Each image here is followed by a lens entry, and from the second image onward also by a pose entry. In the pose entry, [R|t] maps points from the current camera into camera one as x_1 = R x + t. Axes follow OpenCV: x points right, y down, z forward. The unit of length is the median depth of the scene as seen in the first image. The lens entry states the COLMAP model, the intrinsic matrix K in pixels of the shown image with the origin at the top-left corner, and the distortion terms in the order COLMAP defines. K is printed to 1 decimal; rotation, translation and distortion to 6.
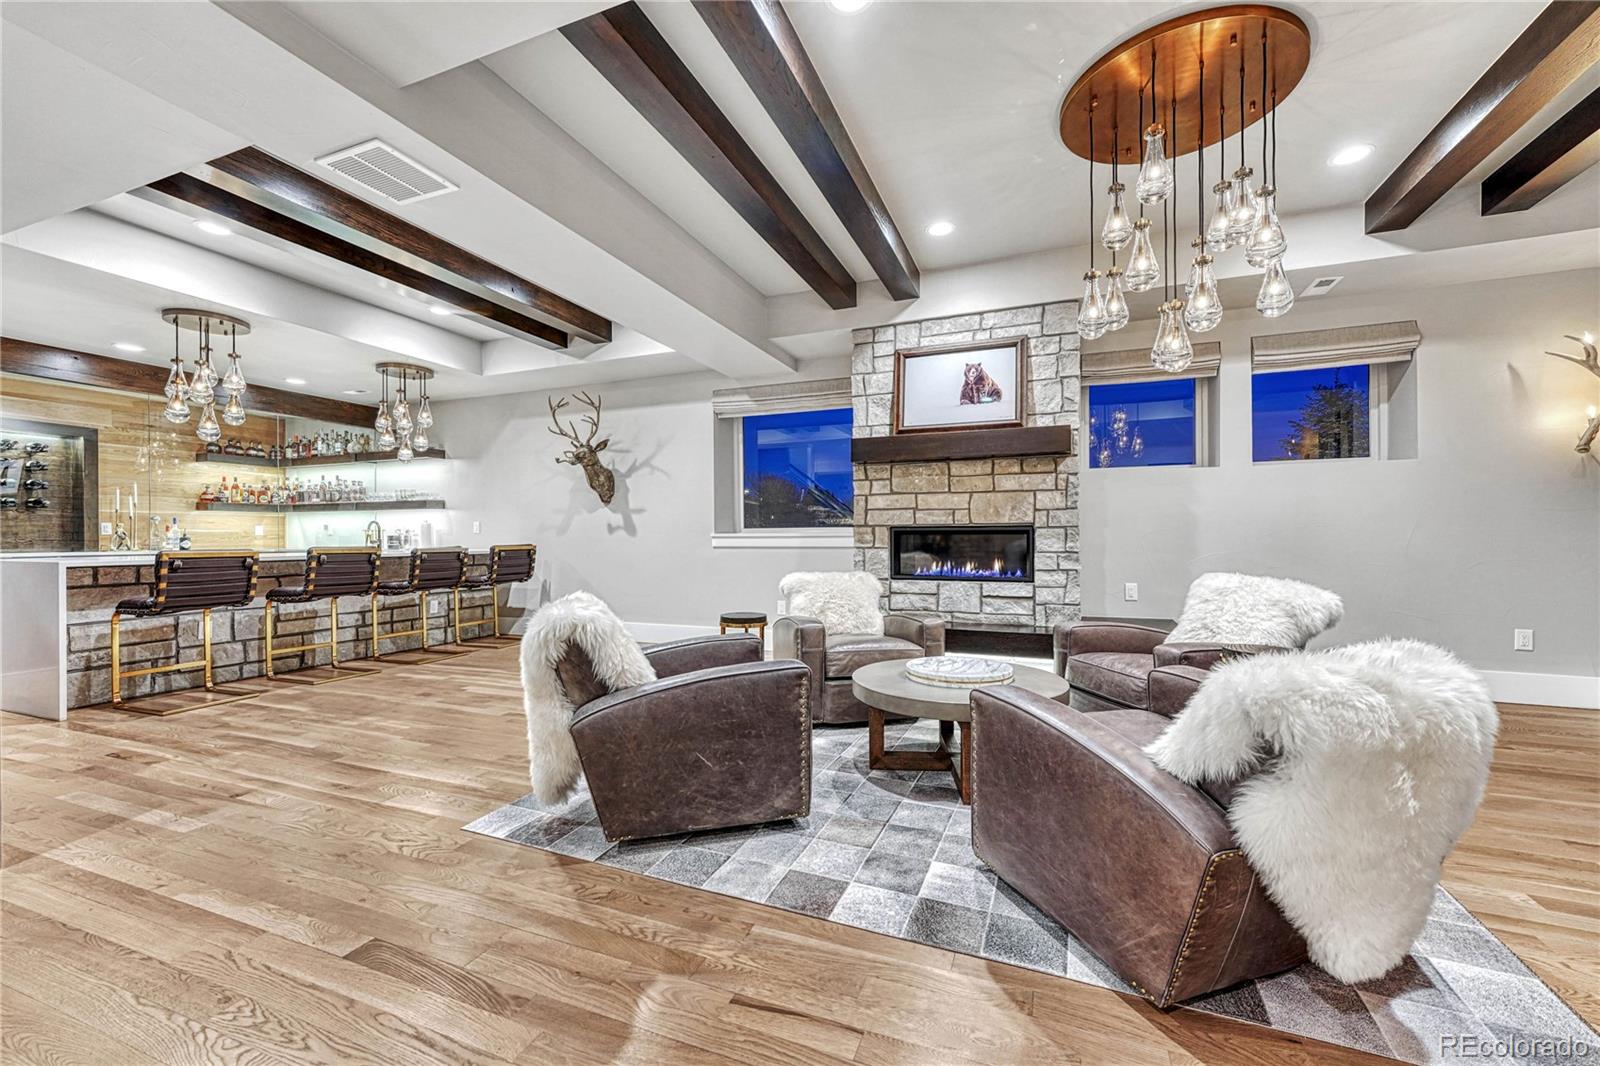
lens RADIAL K [[637.7, 0, 803.7], [0, 637.7, 541.8], [0, 0, 1]] dist [-0.001583, -0.000112]
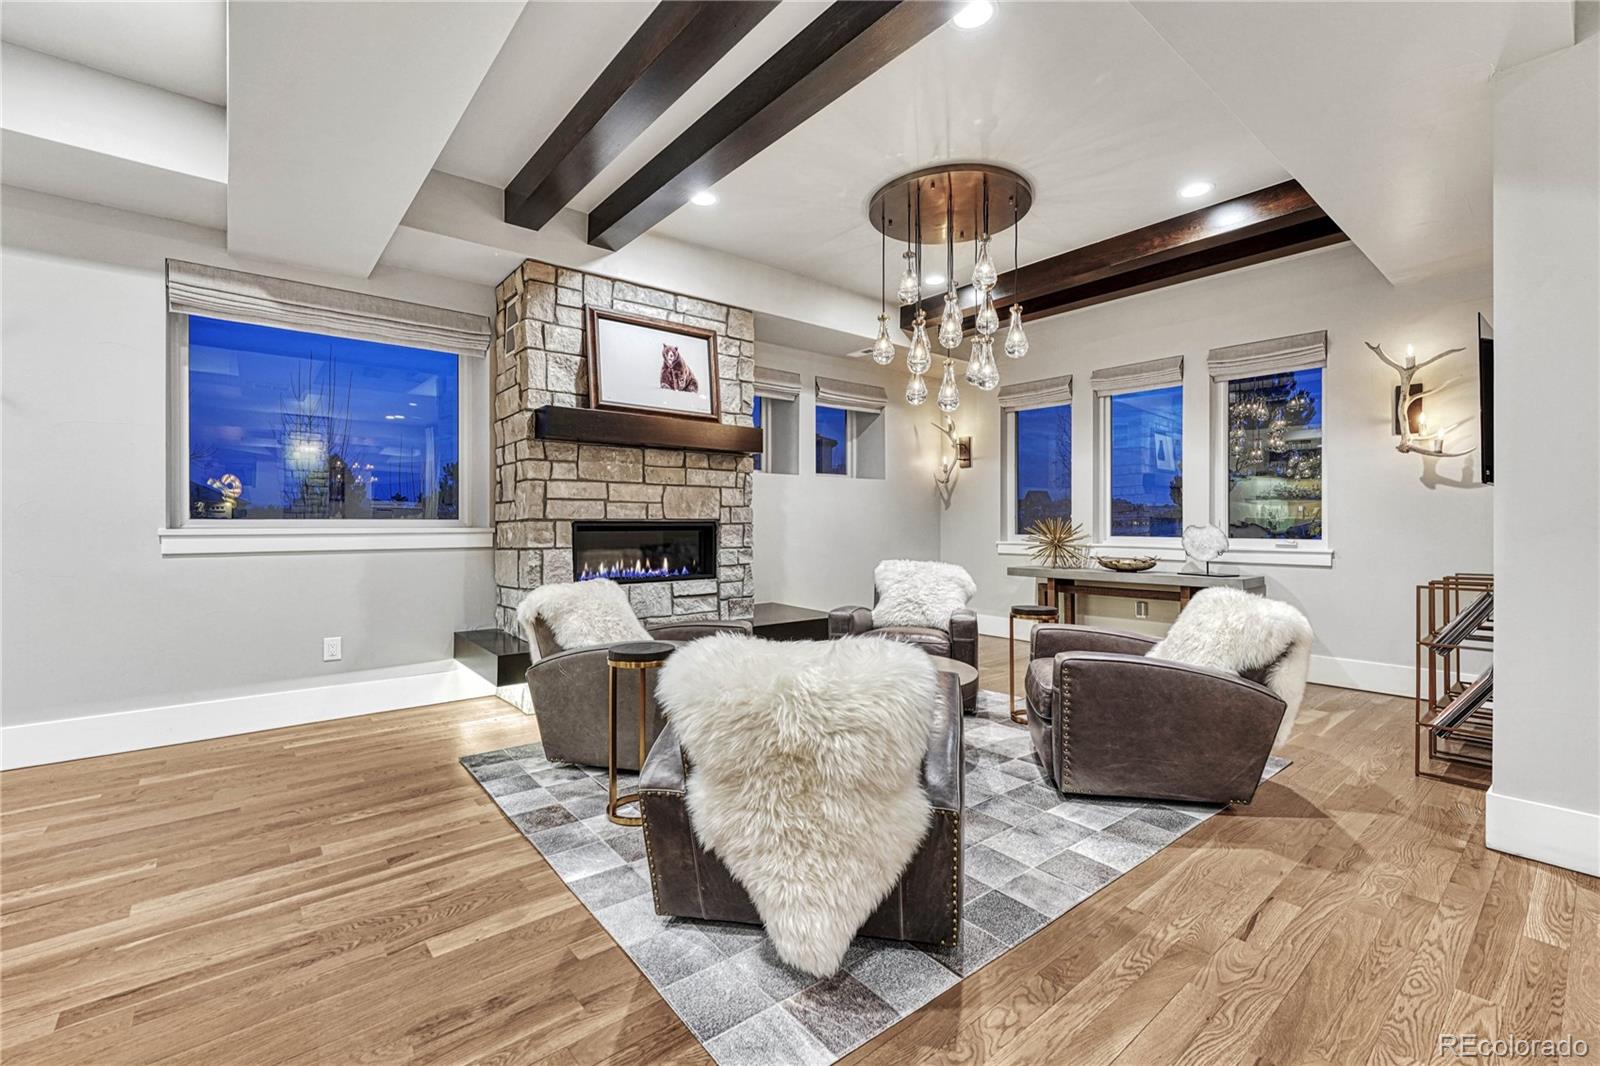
lens RADIAL K [[687.3, 0, 800.9], [0, 687.3, 529.4], [0, 0, 1]] dist [-0.004381, -0.000470]
pose [[0.474966, -0.003885, 0.879995, -0.522513], [0.005505, 0.999984, 0.001443, -0.013928], [-0.879987, 0.004159, 0.474980, 0.361807]]
